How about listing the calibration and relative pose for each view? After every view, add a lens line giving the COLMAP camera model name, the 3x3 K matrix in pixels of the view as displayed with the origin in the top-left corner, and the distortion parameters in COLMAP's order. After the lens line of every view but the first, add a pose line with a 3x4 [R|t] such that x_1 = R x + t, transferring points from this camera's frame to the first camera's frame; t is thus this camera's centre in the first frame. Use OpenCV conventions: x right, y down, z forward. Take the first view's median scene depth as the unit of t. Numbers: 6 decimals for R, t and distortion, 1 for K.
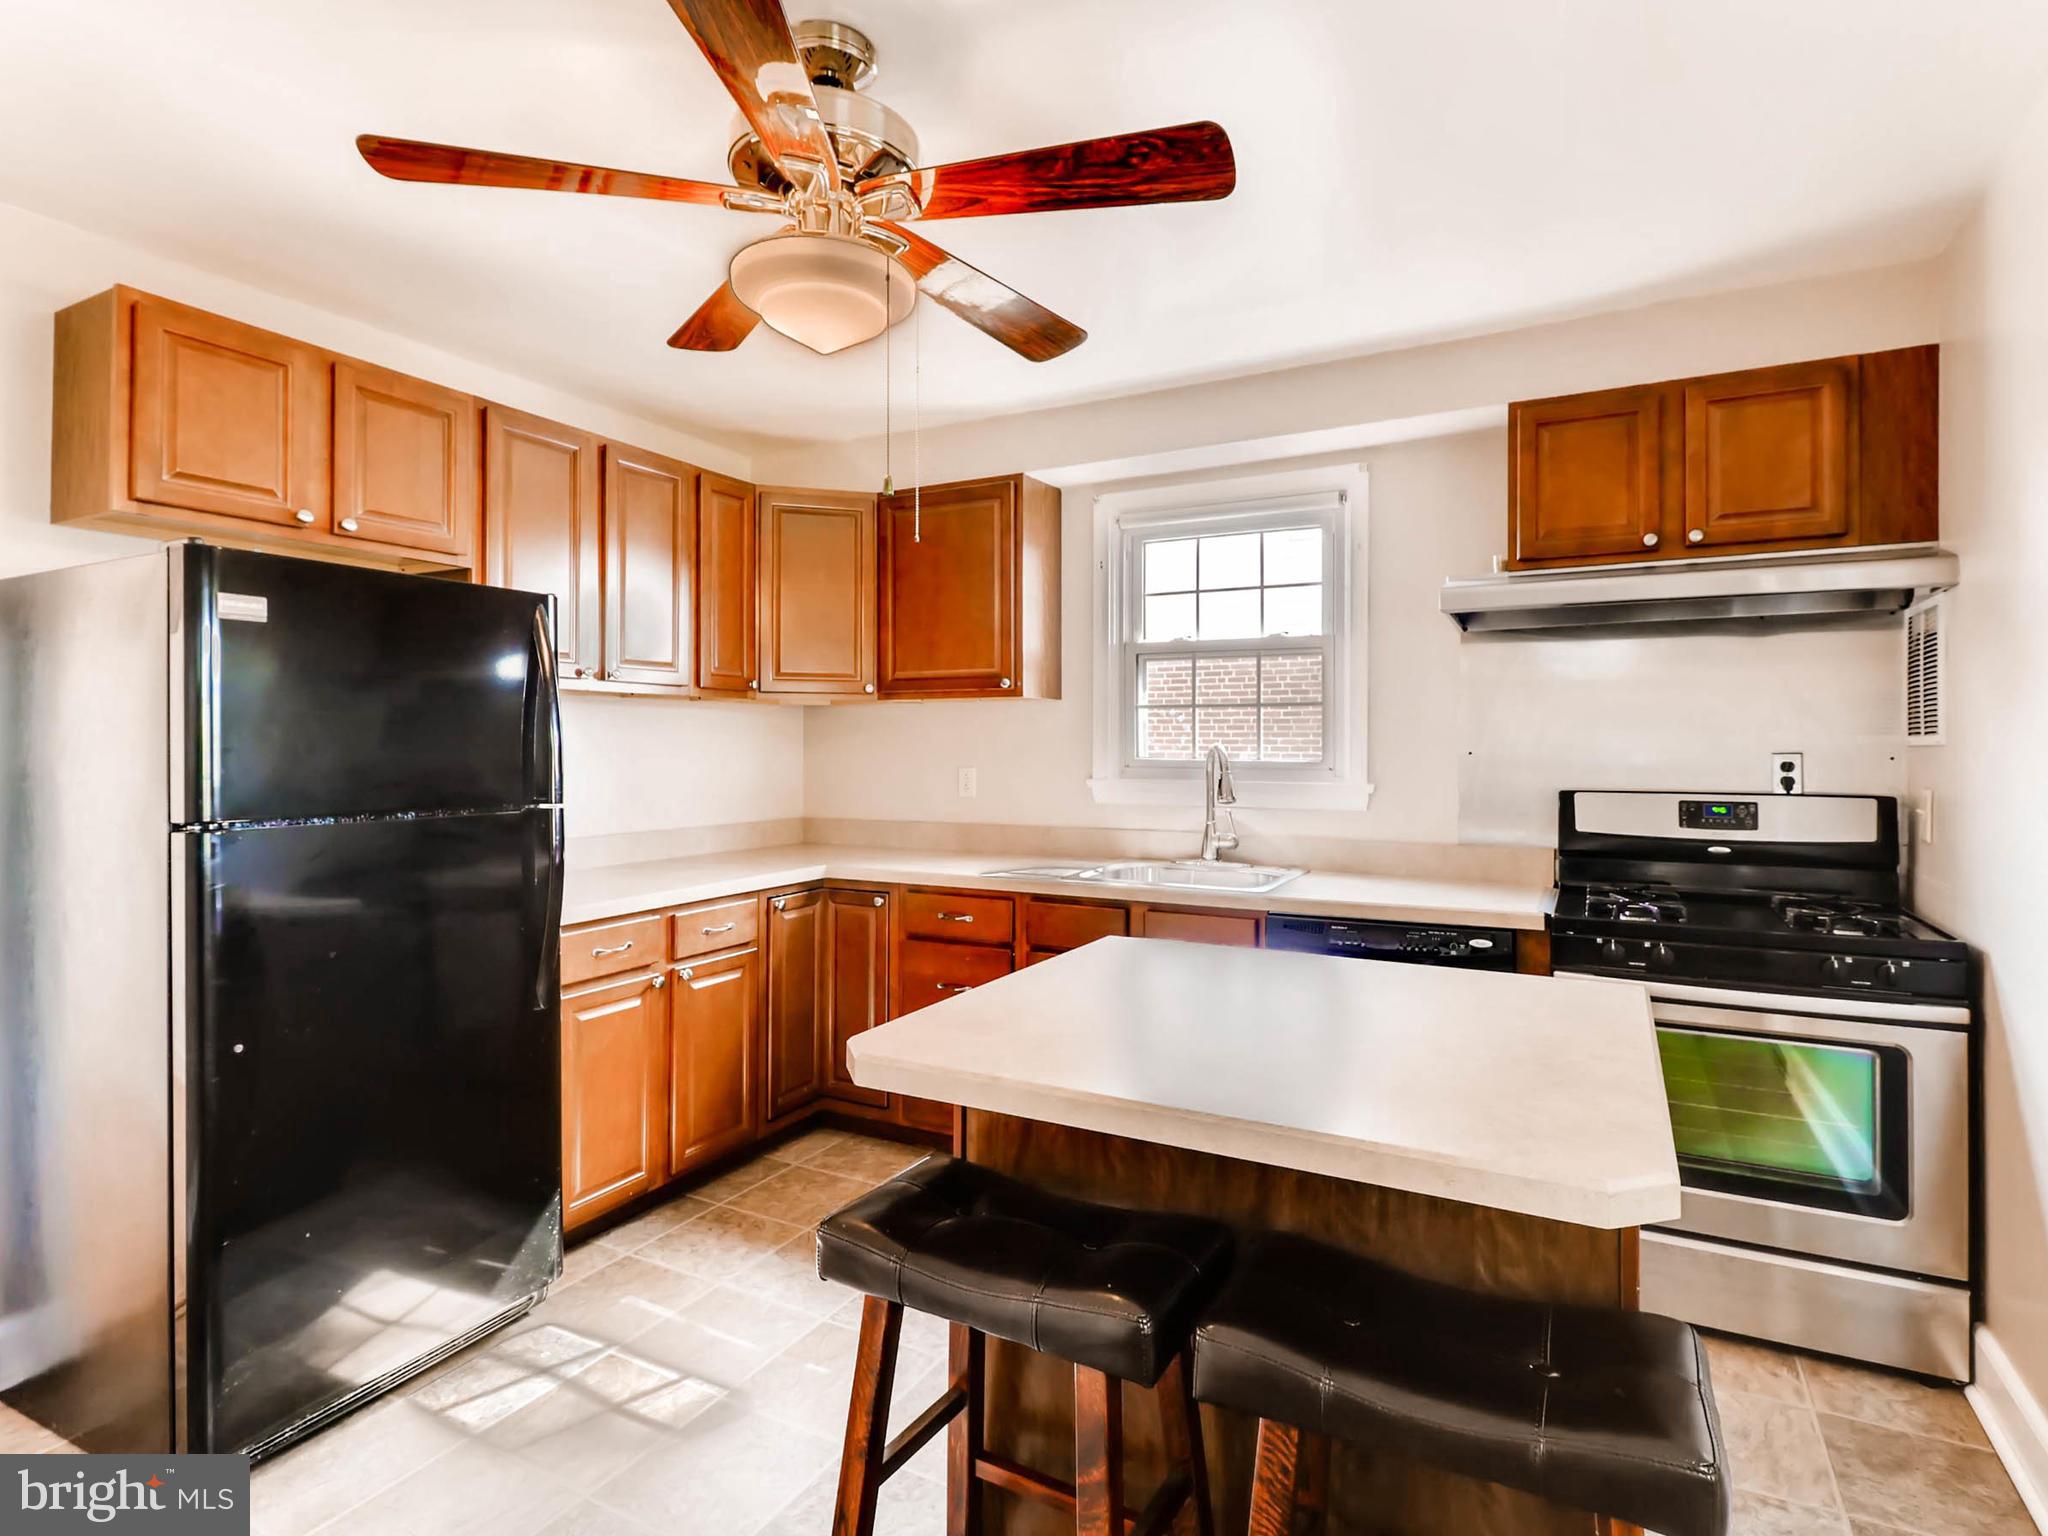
lens RADIAL K [[1056.5, 0, 1039.4], [0, 1056.5, 738.4], [0, 0, 1]] dist [0.012560, -0.005054]
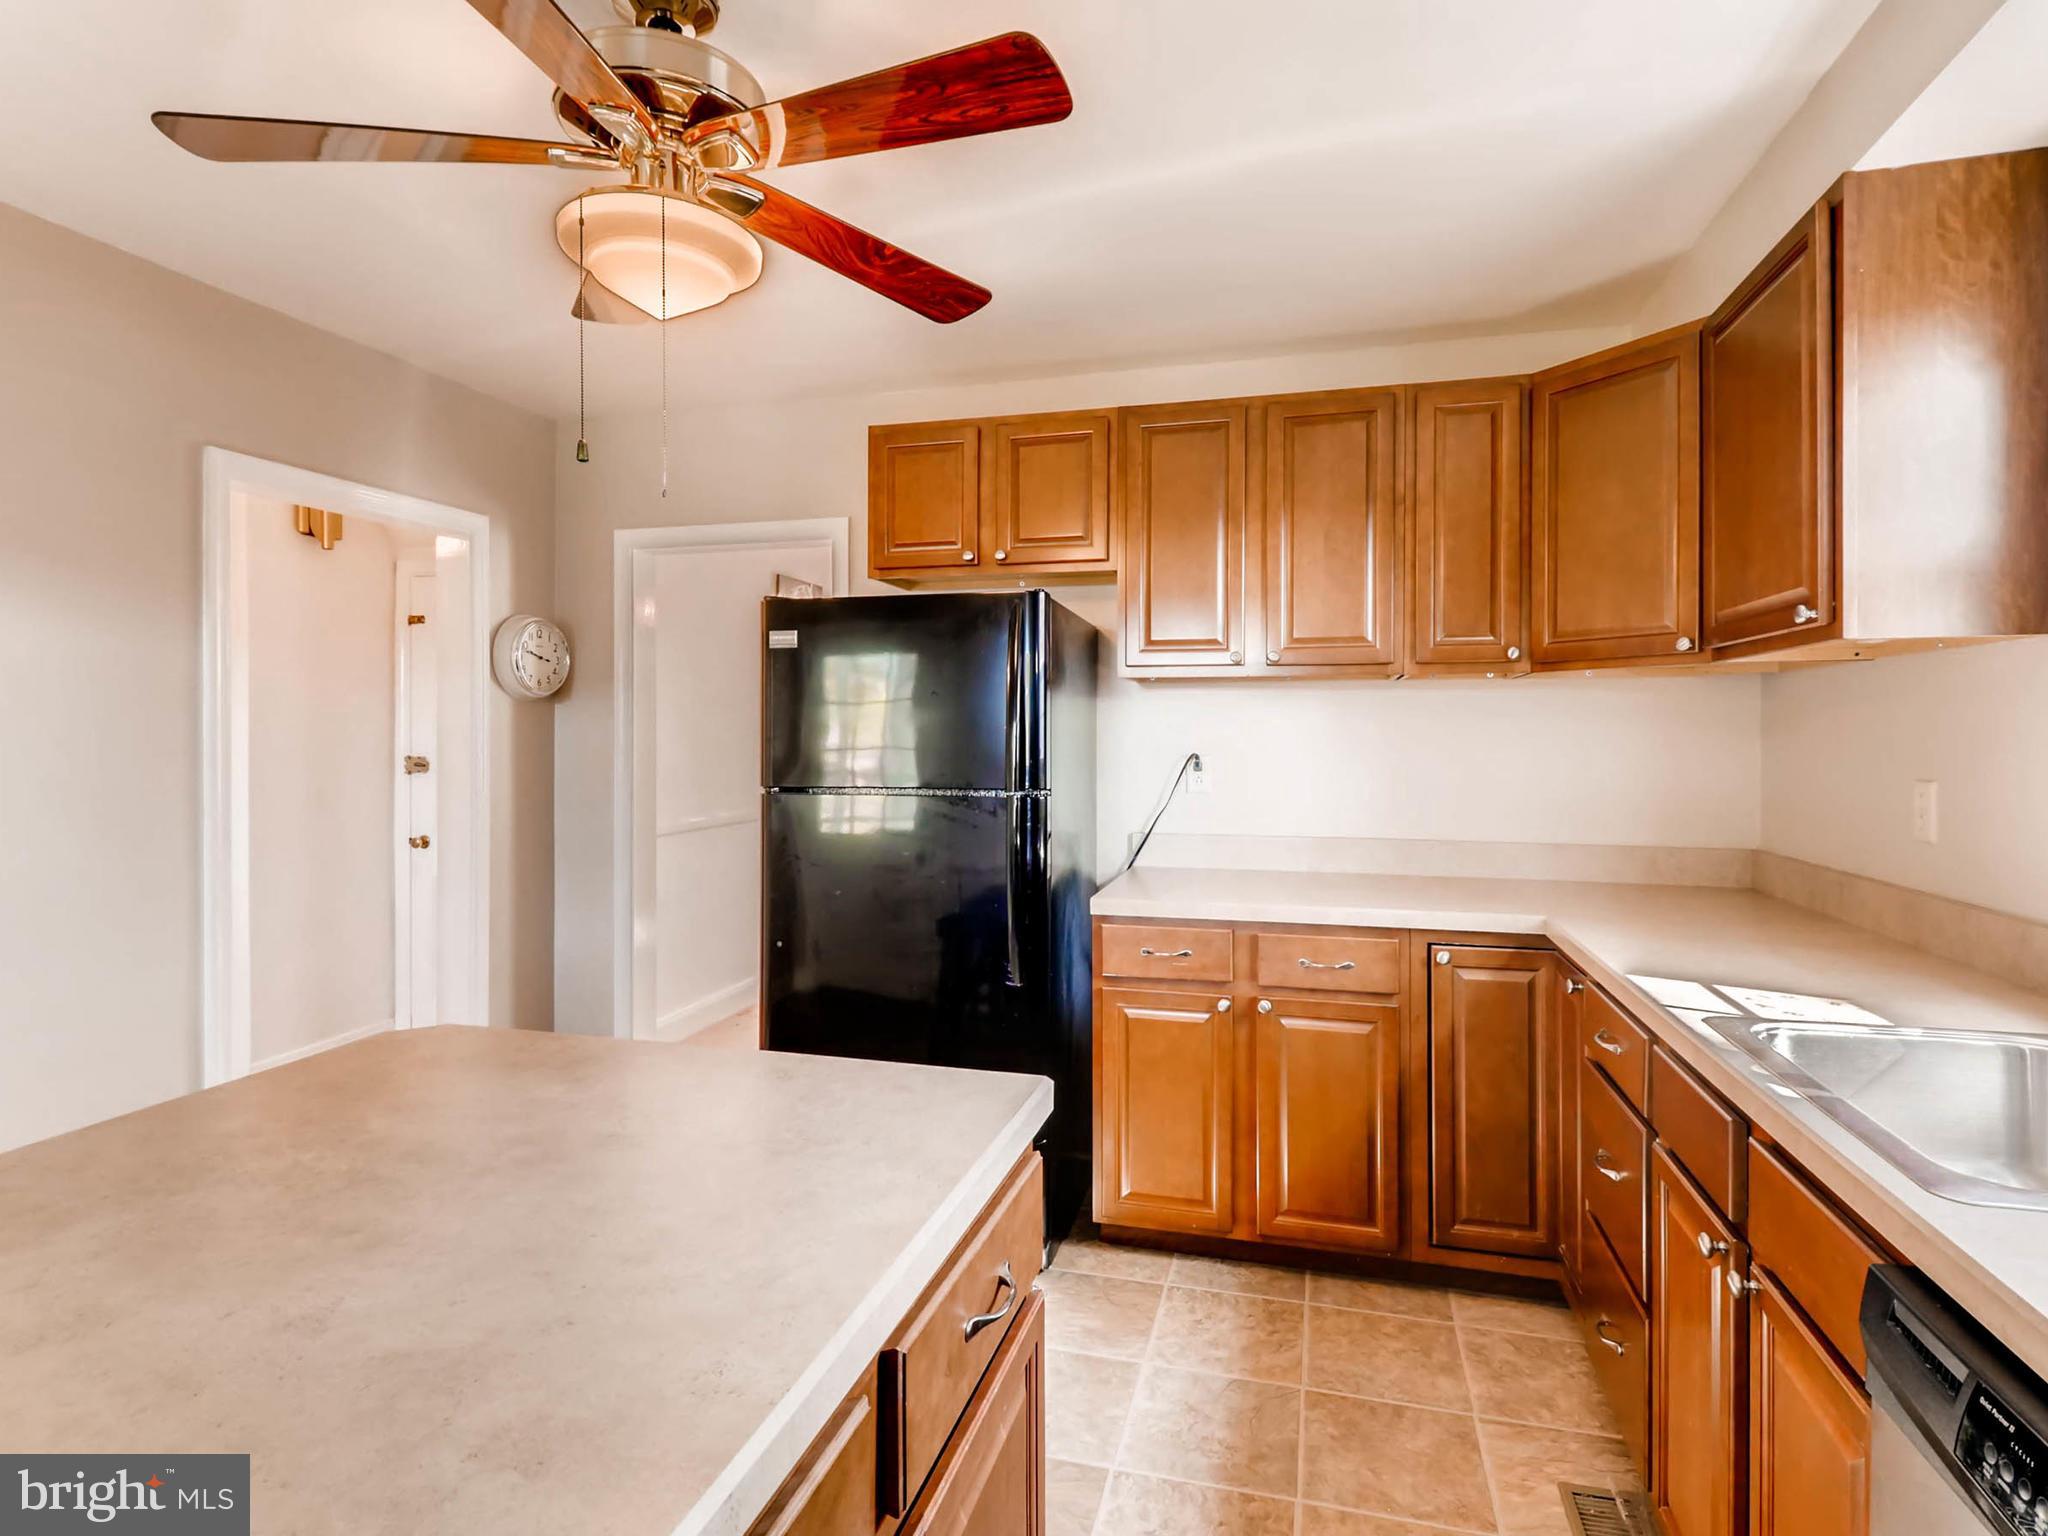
lens RADIAL K [[1056.5, 0, 1030.5], [0, 1056.5, 729.0], [0, 0, 1]] dist [0.012560, -0.005054]
pose [[0.216931, -0.001189, -0.976186, 0.419763], [0.004572, 0.999990, -0.000202, 0.000630], [0.976176, -0.004420, 0.216934, 0.587341]]
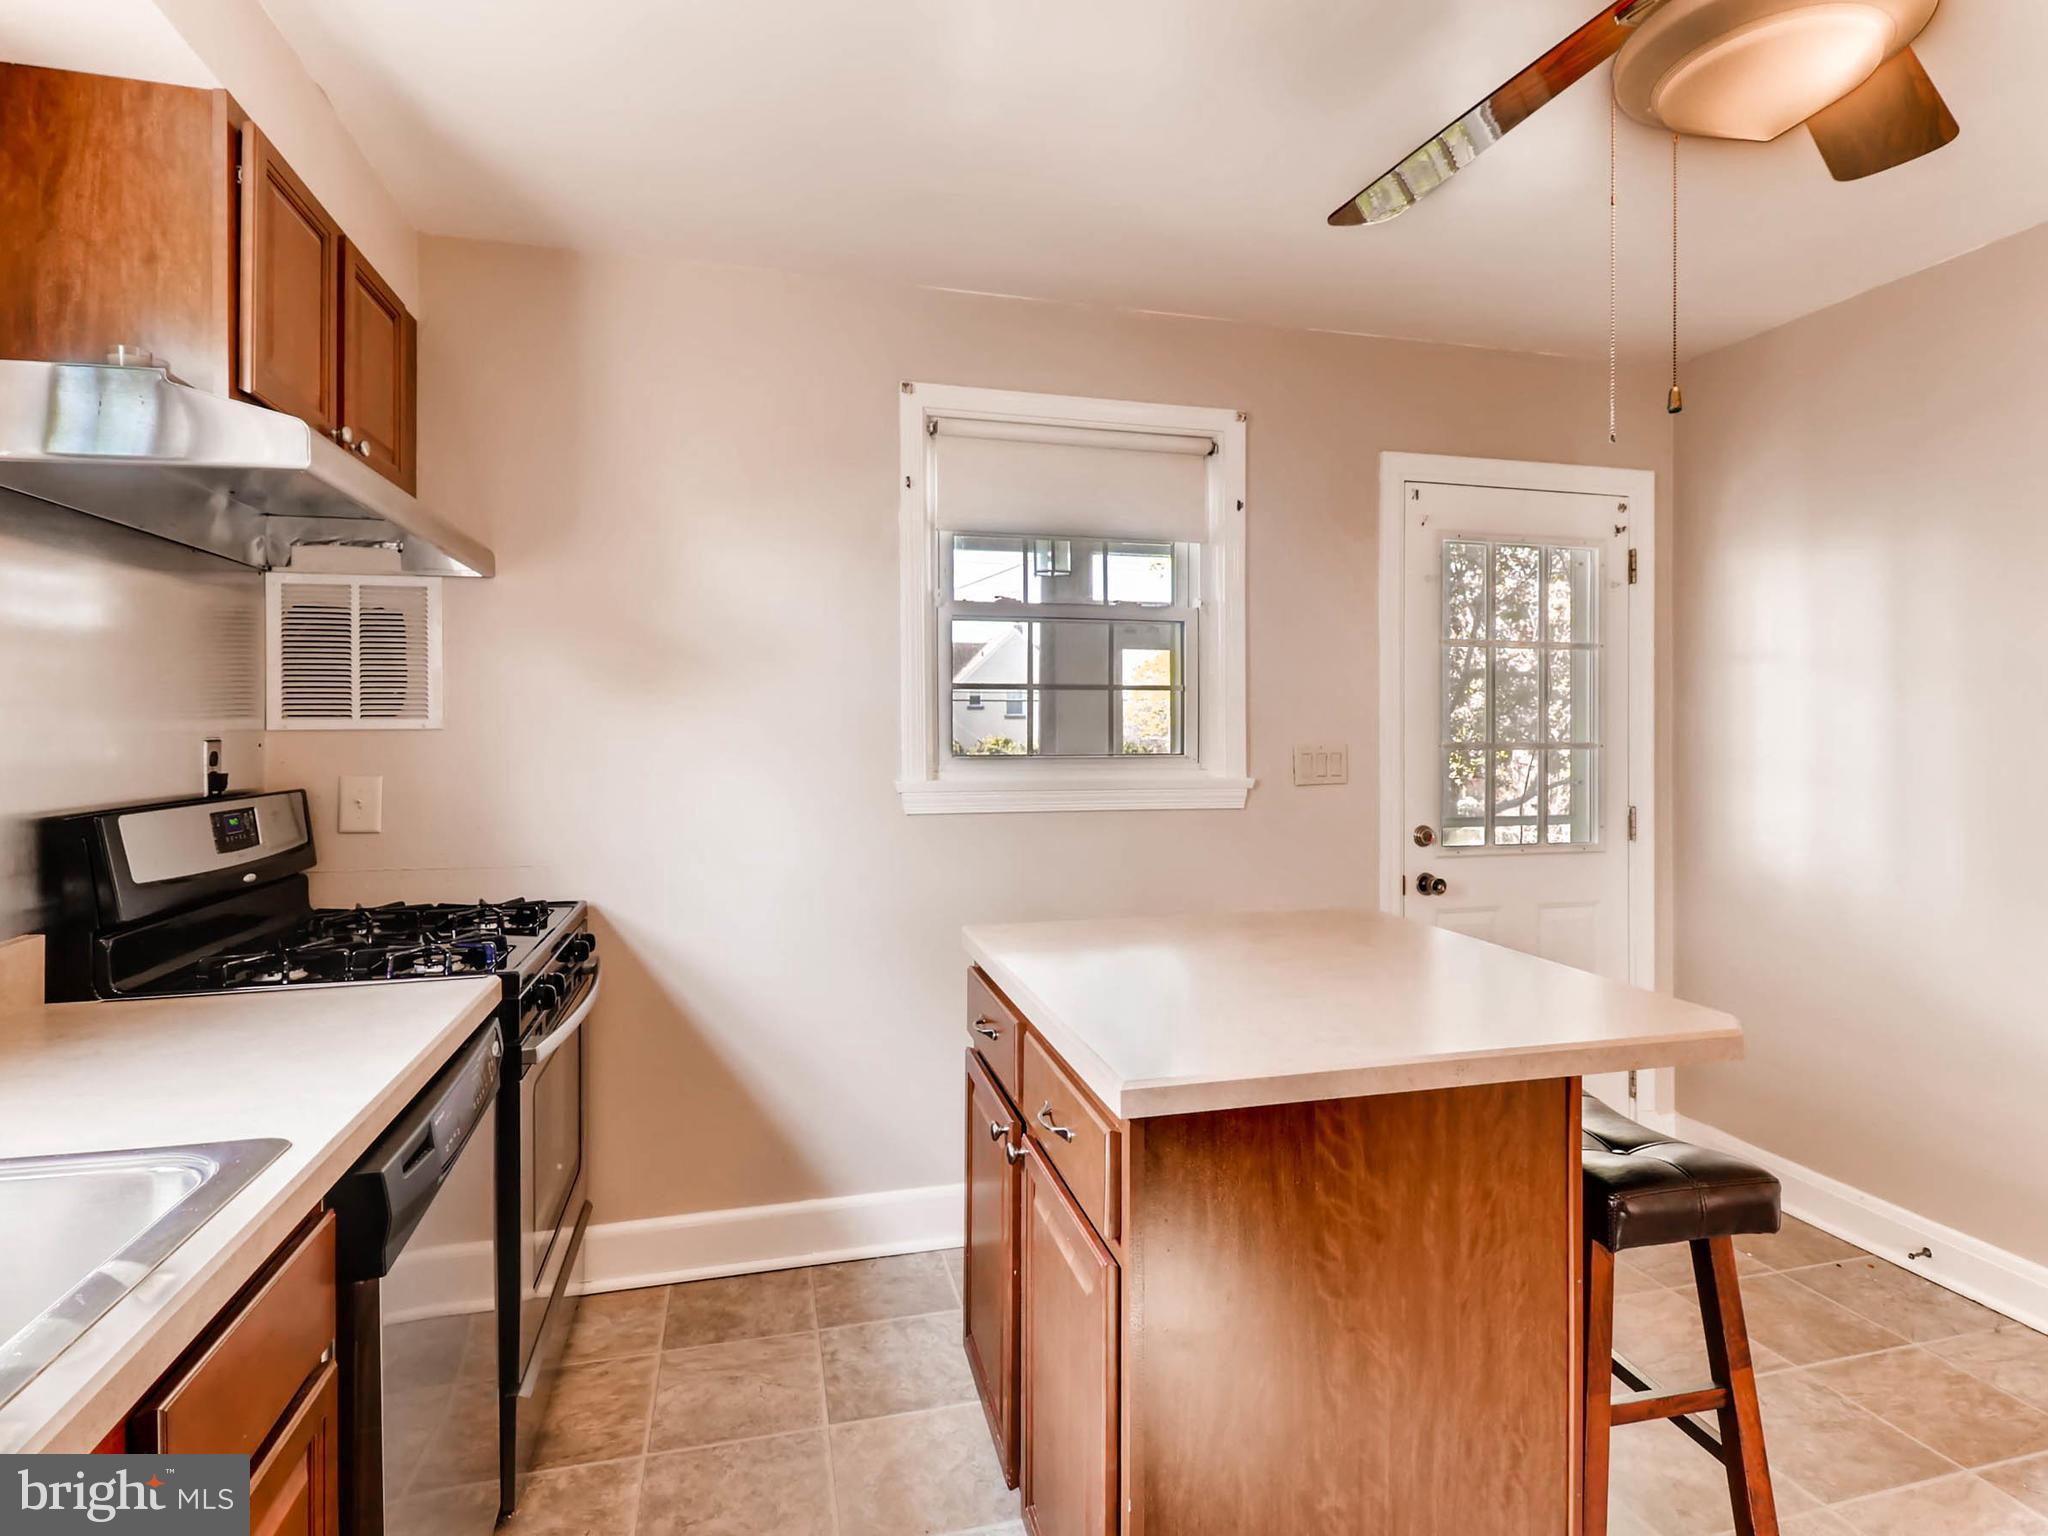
lens RADIAL K [[1056.5, 0, 1032.5], [0, 1056.5, 734.8], [0, 0, 1]] dist [0.012560, -0.005054]
pose [[-0.673585, -0.002253, 0.739106, -0.203348], [-0.002565, 0.999996, 0.000711, 0.007063], [-0.739105, -0.001417, -0.673589, 0.949624]]
